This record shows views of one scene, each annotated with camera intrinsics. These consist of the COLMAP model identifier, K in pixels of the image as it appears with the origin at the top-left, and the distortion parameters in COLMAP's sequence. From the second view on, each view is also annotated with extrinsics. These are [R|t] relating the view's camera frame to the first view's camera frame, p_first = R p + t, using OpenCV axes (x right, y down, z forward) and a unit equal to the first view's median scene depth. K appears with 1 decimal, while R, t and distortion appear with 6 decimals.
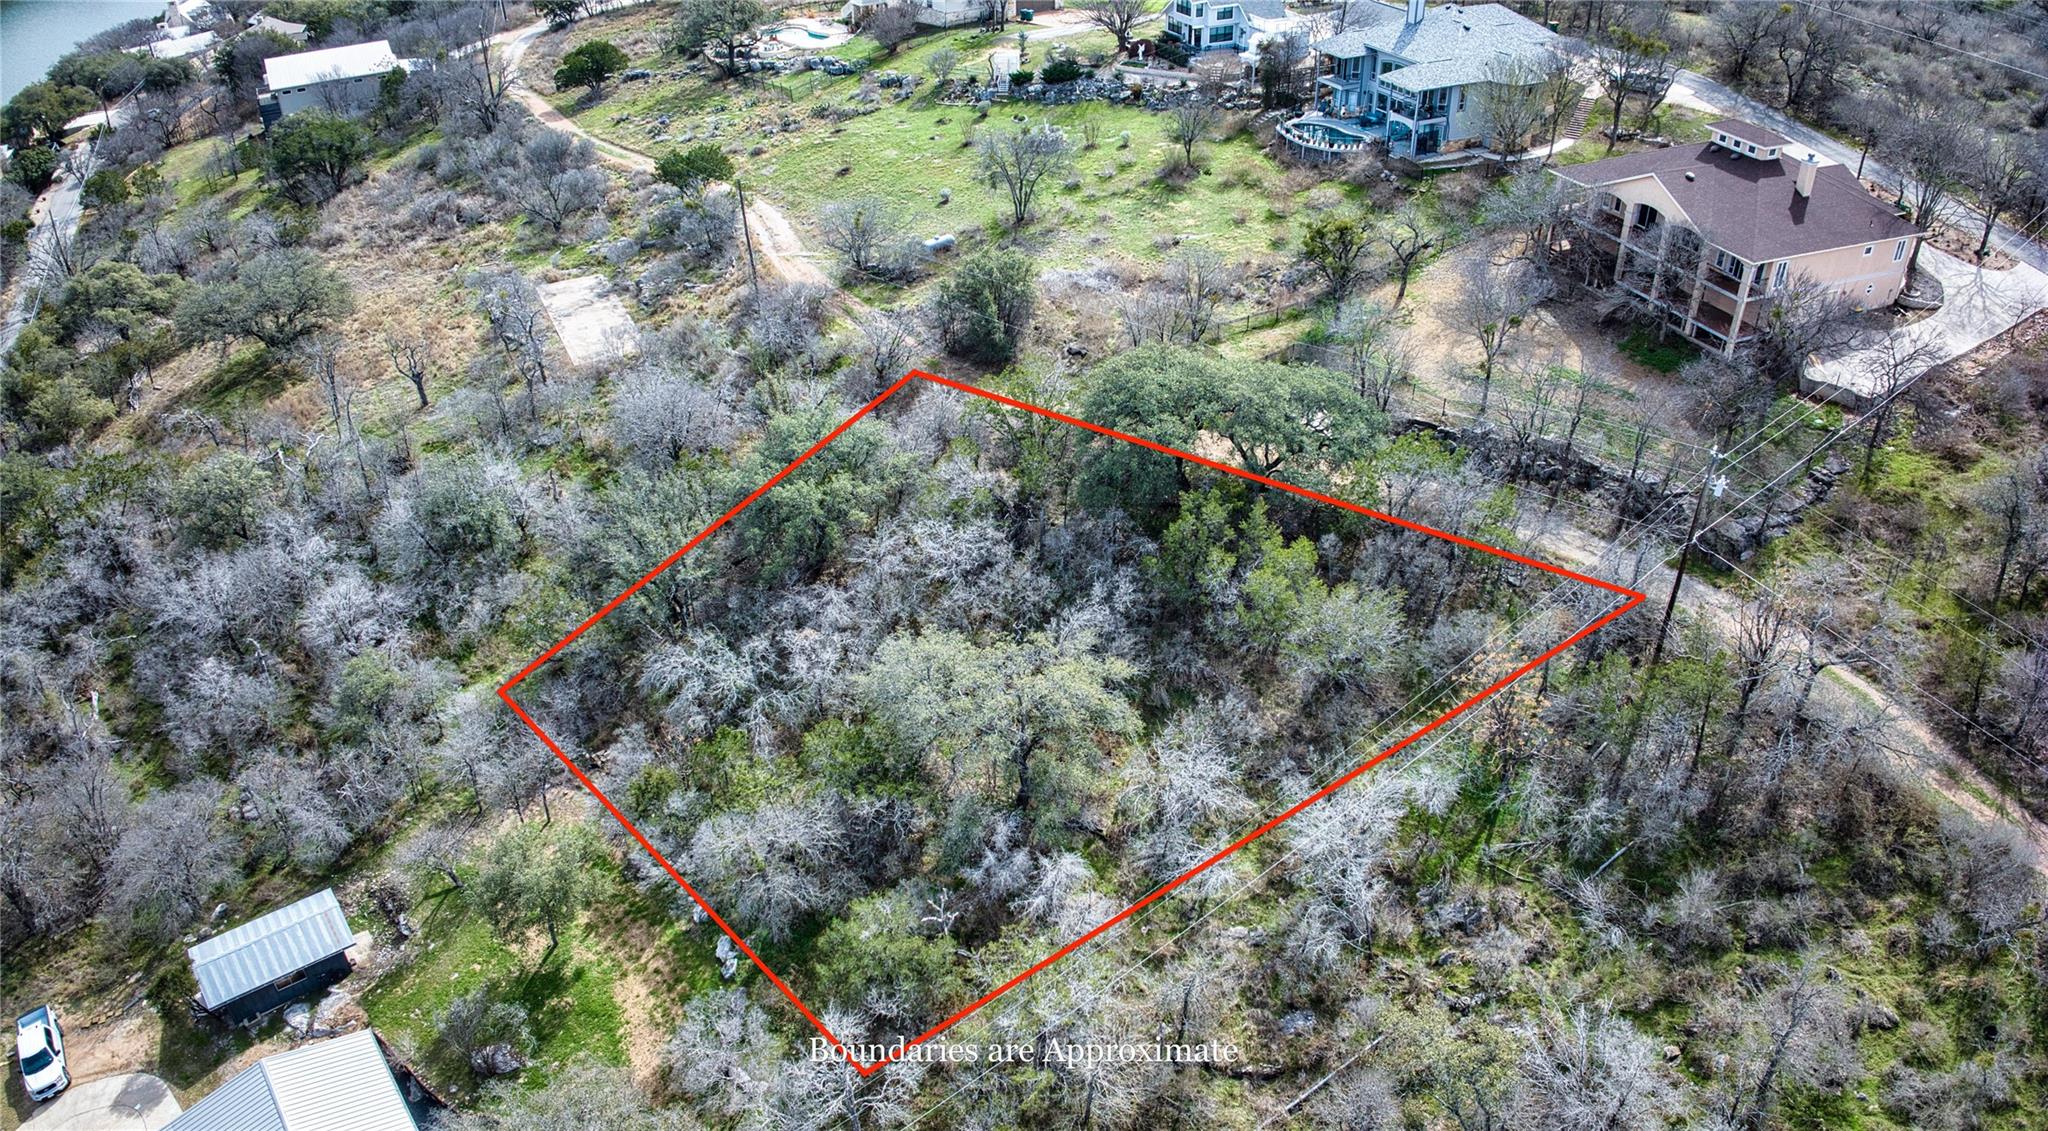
lens RADIAL K [[1450.4, 0, 1036.7], [0, 1450.4, 558.0], [0, 0, 1]] dist [-0.121164, 0.004258]
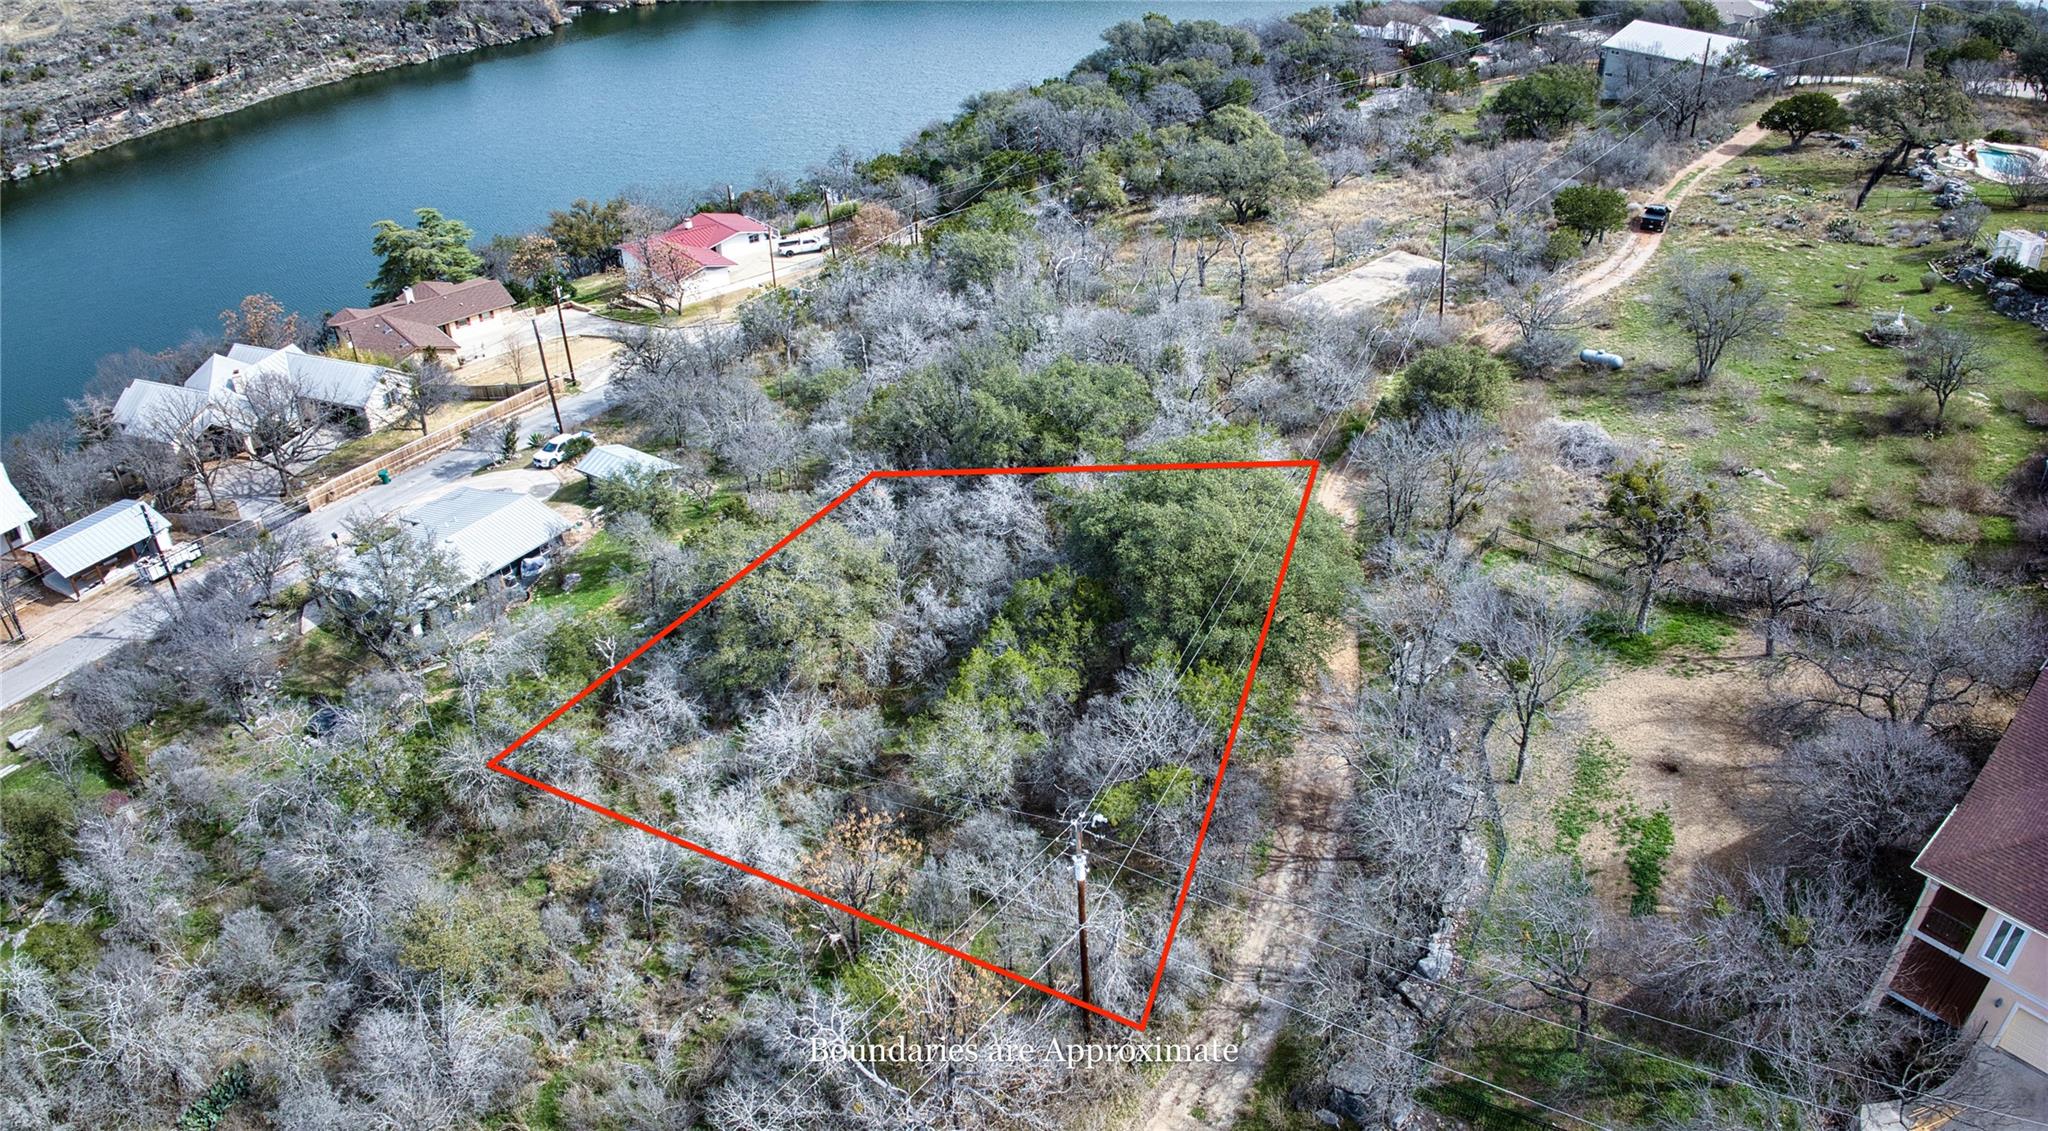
lens RADIAL K [[1444.8, 0, 1024.8], [0, 1444.8, 557.6], [0, 0, 1]] dist [-0.112935, -0.003964]
pose [[0.324847, 0.510870, -0.795918, 0.552333], [-0.499312, 0.807357, 0.314423, -0.219618], [0.803220, 0.295272, 0.517351, 0.334502]]
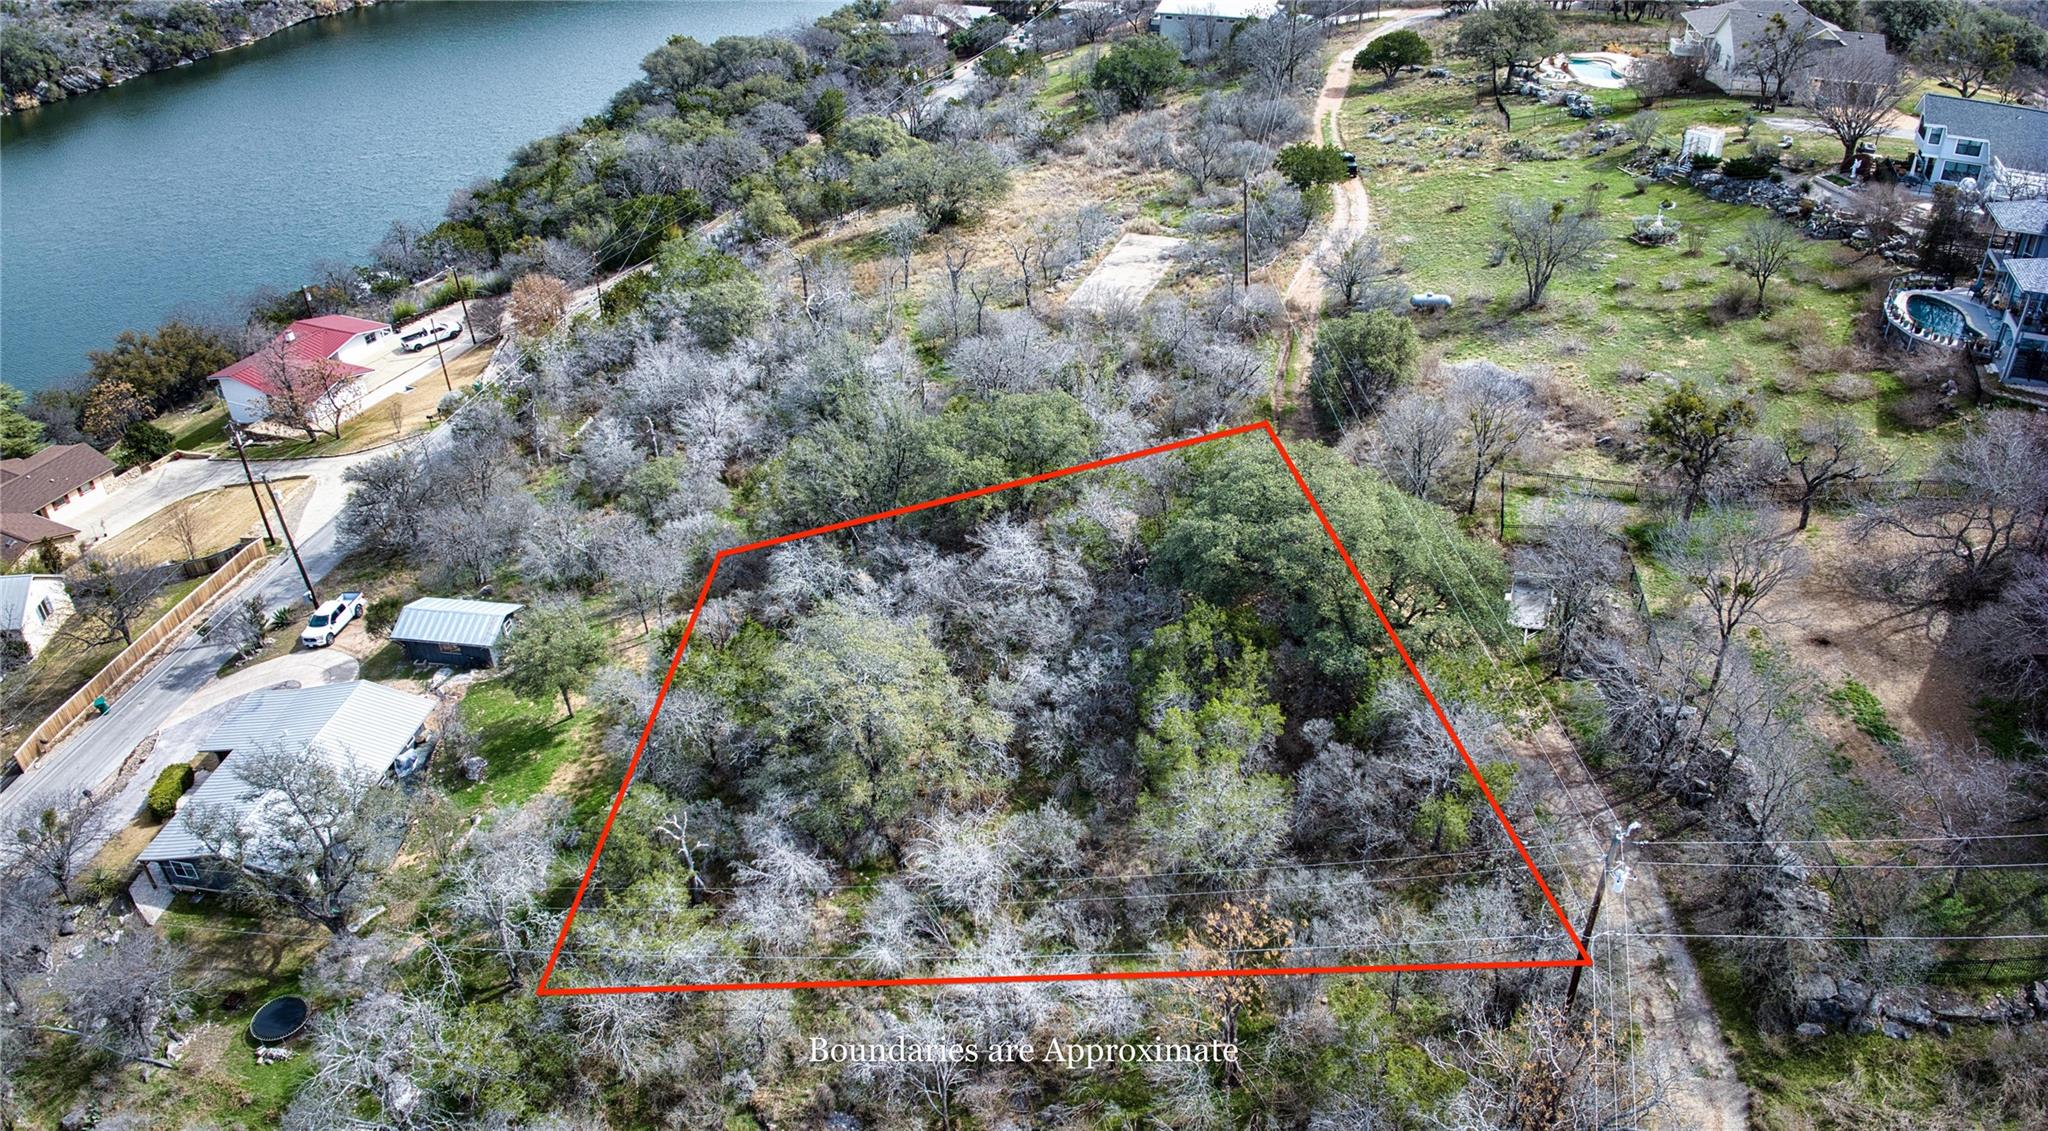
lens RADIAL K [[1444.8, 0, 1024.8], [0, 1444.8, 557.6], [0, 0, 1]] dist [-0.112935, -0.003964]
pose [[0.695476, 0.386640, -0.605658, 0.367227], [-0.380024, 0.913279, 0.146638, -0.105837], [0.609831, 0.128182, 0.782097, 0.158720]]
